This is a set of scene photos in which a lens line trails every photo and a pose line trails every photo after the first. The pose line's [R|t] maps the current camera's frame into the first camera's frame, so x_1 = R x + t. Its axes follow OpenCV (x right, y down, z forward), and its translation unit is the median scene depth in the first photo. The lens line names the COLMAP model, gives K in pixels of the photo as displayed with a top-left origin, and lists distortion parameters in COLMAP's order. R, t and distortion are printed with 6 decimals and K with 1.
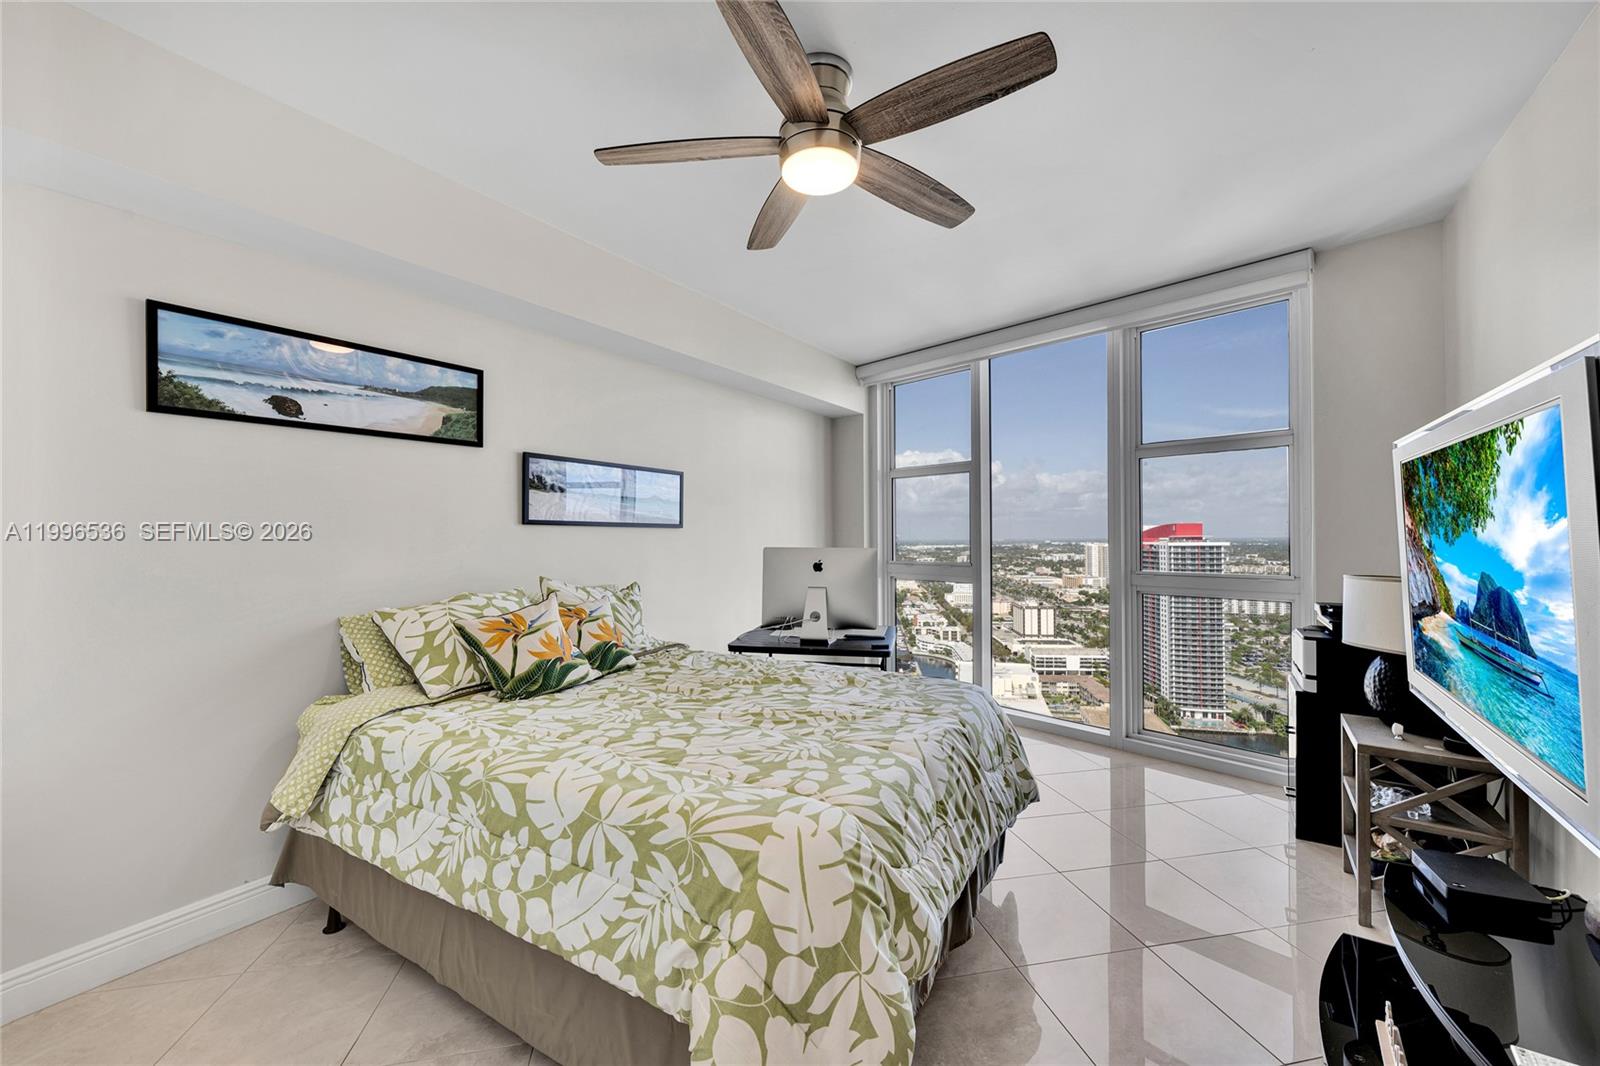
lens RADIAL K [[634.7, 0, 797.1], [0, 634.7, 531.3], [0, 0, 1]] dist [0.000168, -0.000002]
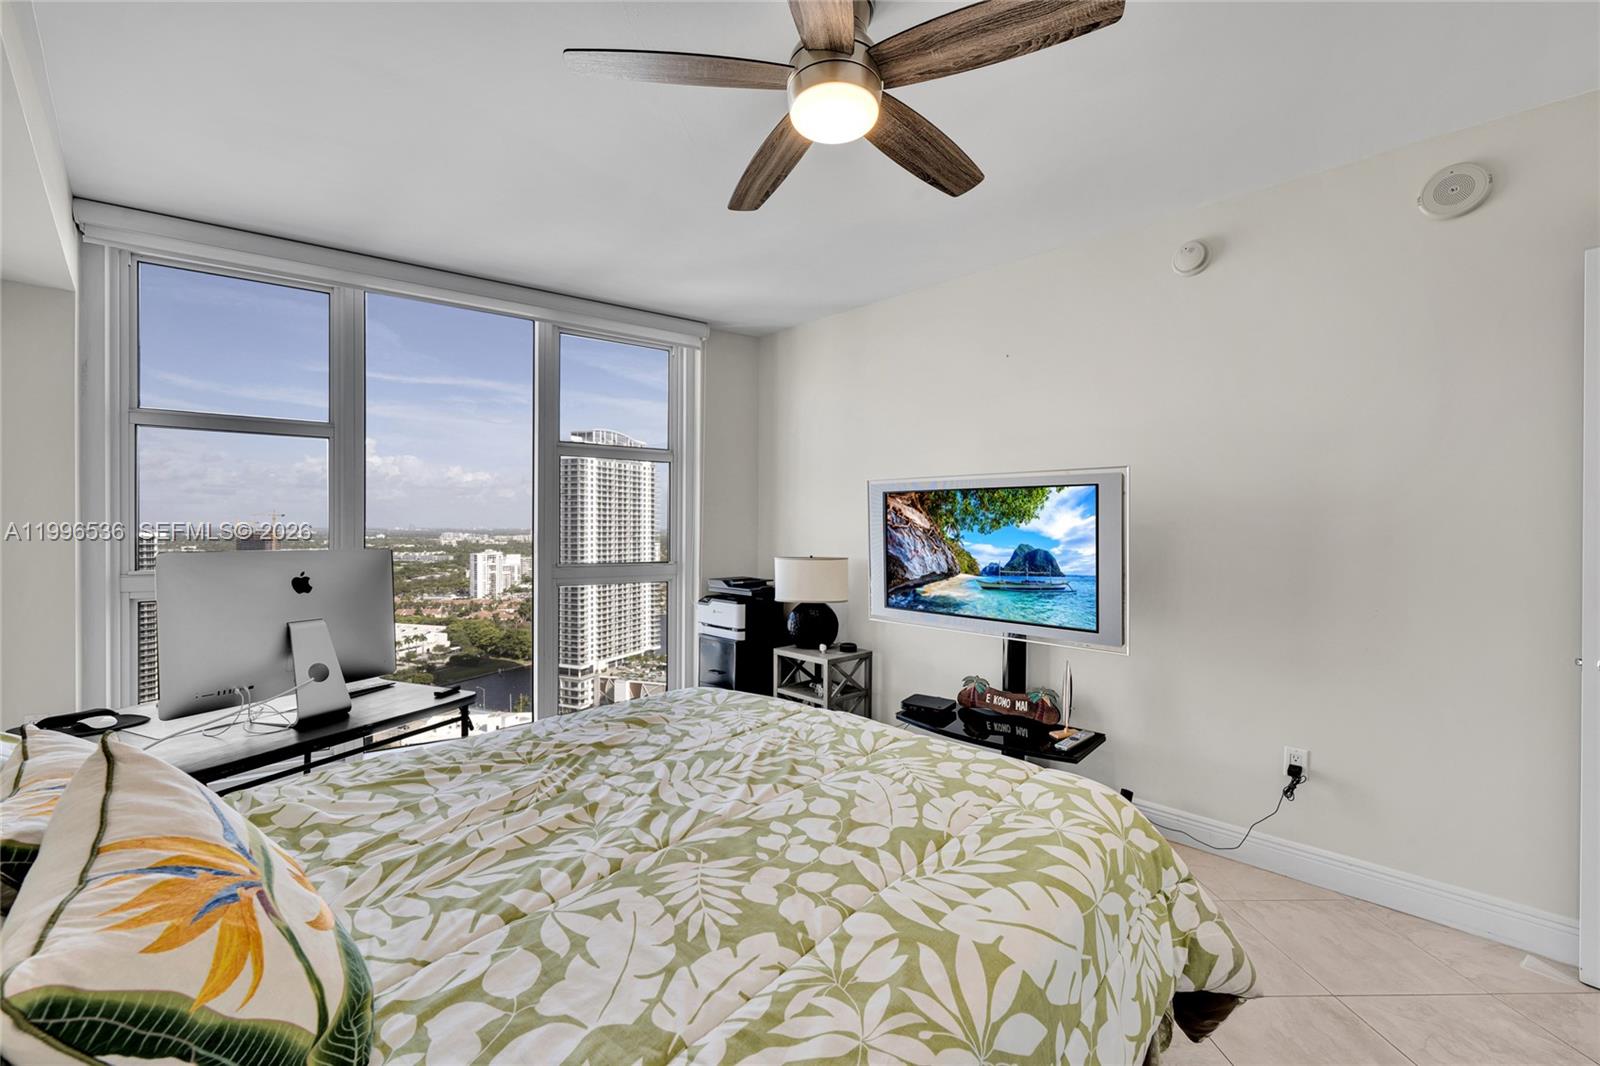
lens RADIAL K [[634.7, 0, 797.1], [0, 634.7, 531.3], [0, 0, 1]] dist [0.000168, -0.000002]
pose [[0.175008, 0.000495, 0.984567, -0.759527], [-0.016084, 0.999868, 0.002356, 0.001162], [-0.984436, -0.016248, 0.174993, 0.818382]]
